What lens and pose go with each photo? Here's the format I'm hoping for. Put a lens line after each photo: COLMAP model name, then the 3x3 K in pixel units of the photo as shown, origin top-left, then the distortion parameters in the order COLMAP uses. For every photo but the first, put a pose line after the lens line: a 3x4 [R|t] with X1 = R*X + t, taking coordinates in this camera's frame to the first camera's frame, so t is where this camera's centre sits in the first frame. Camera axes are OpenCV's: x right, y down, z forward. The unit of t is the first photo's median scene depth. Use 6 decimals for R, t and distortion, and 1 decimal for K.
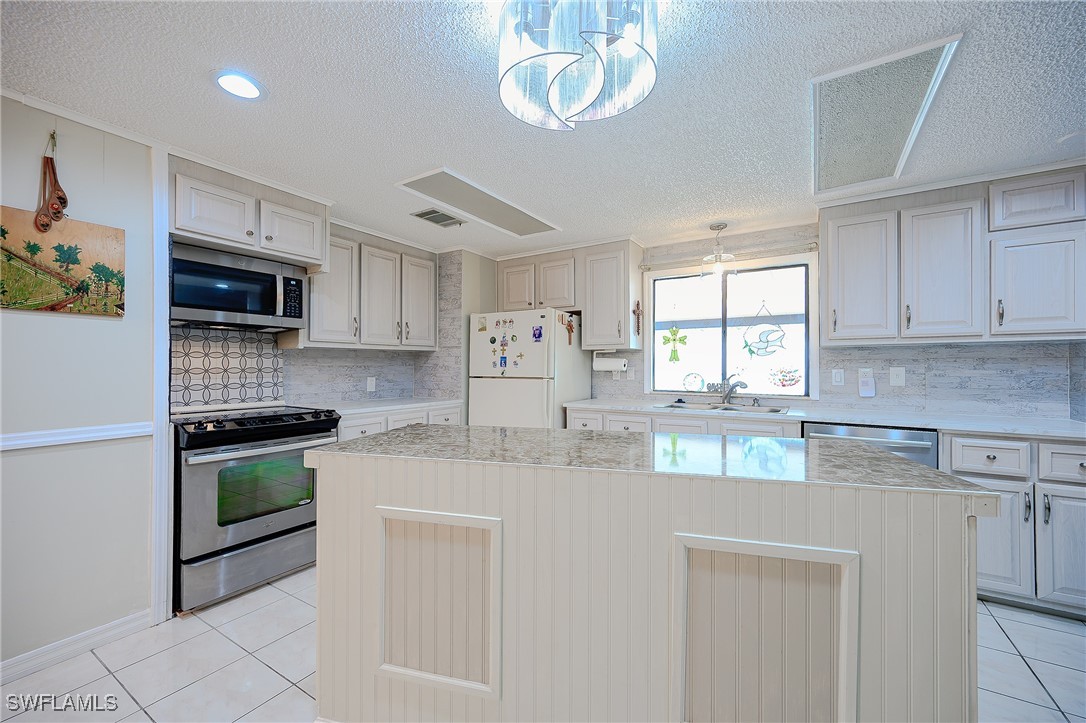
lens RADIAL K [[428.9, 0, 545.3], [0, 428.9, 364.7], [0, 0, 1]] dist [0.001065, 0.000050]
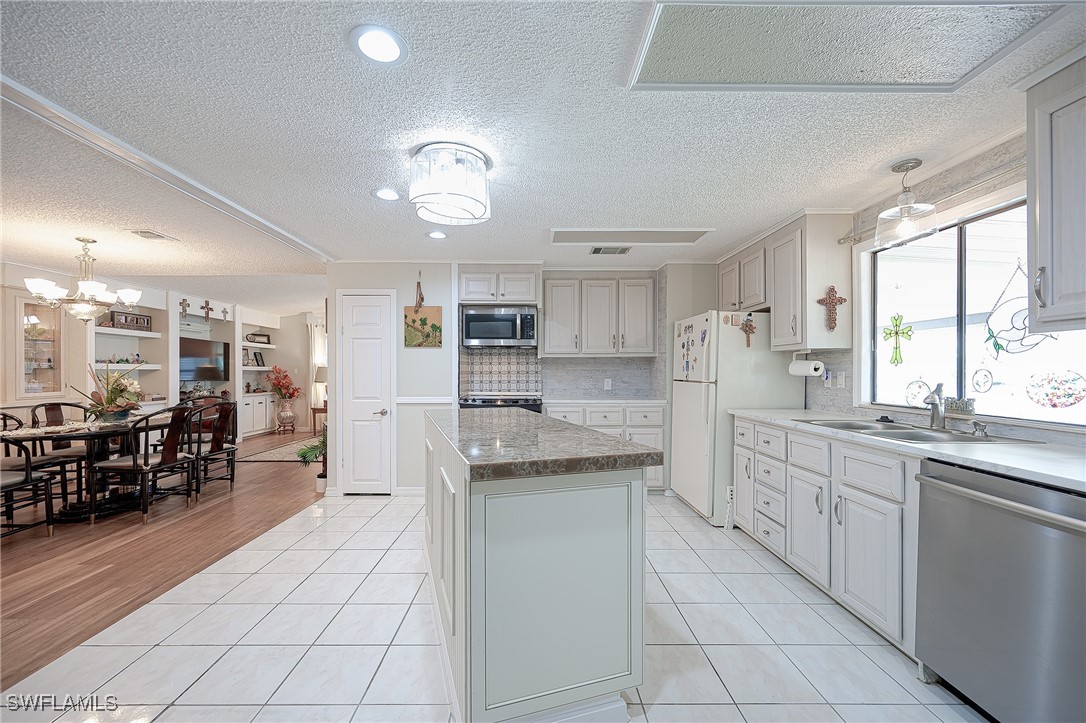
lens RADIAL K [[442.7, 0, 533.9], [0, 442.7, 370.1], [0, 0, 1]] dist [0.000442, -0.000065]
pose [[0.534985, 0.000883, -0.844861, 0.731439], [0.001686, 0.999996, 0.002112, 0.000622], [0.844860, -0.002554, 0.534982, 0.132838]]
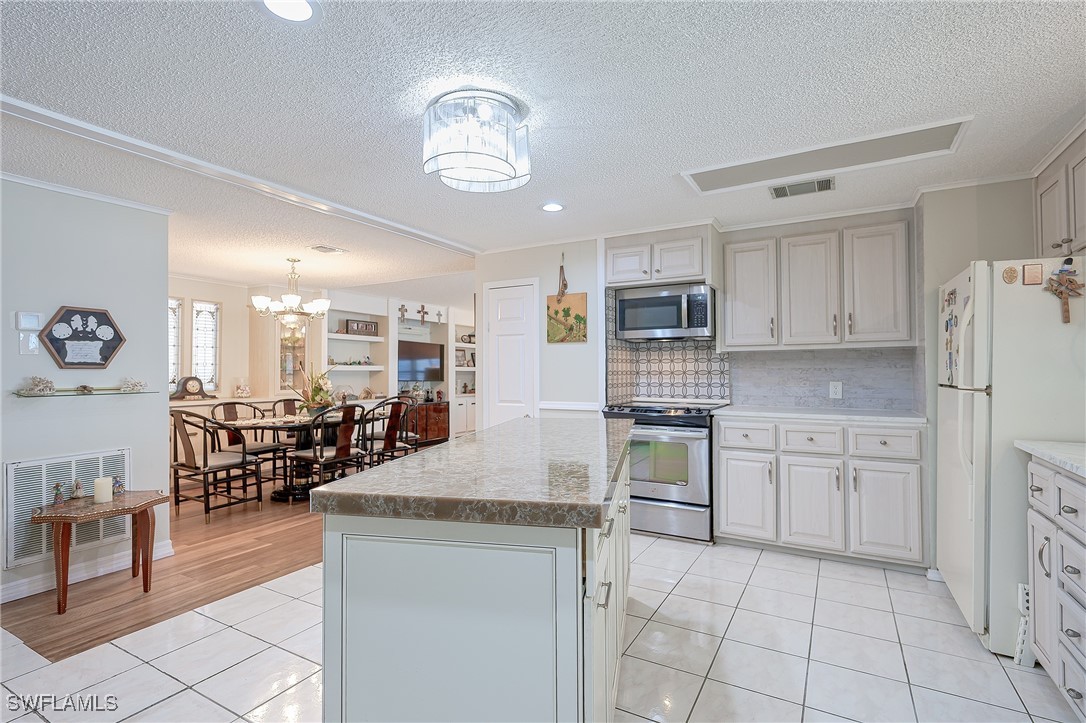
lens RADIAL K [[518.7, 0, 541.6], [0, 518.7, 358.8], [0, 0, 1]] dist [0.002068, -0.000197]
pose [[0.038469, -0.022155, -0.999014, 0.735418], [0.006878, 0.999736, -0.021906, 0.003016], [0.999236, -0.006029, 0.038612, 0.472233]]
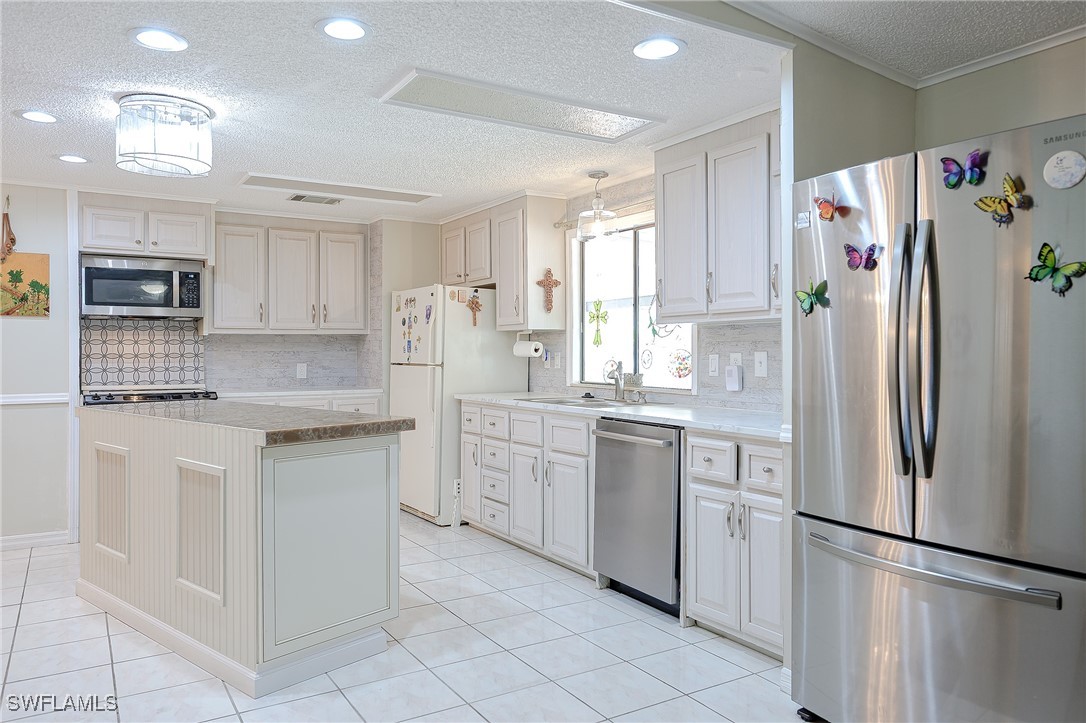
lens RADIAL K [[762.7, 0, 544.1], [0, 762.7, 354.4], [0, 0, 1]] dist [-0.001661, -0.000202]
pose [[0.897128, -0.000084, -0.441770, 1.004677], [0.003185, 0.999975, 0.006279, 0.000892], [0.441759, -0.007041, 0.897106, -0.331585]]
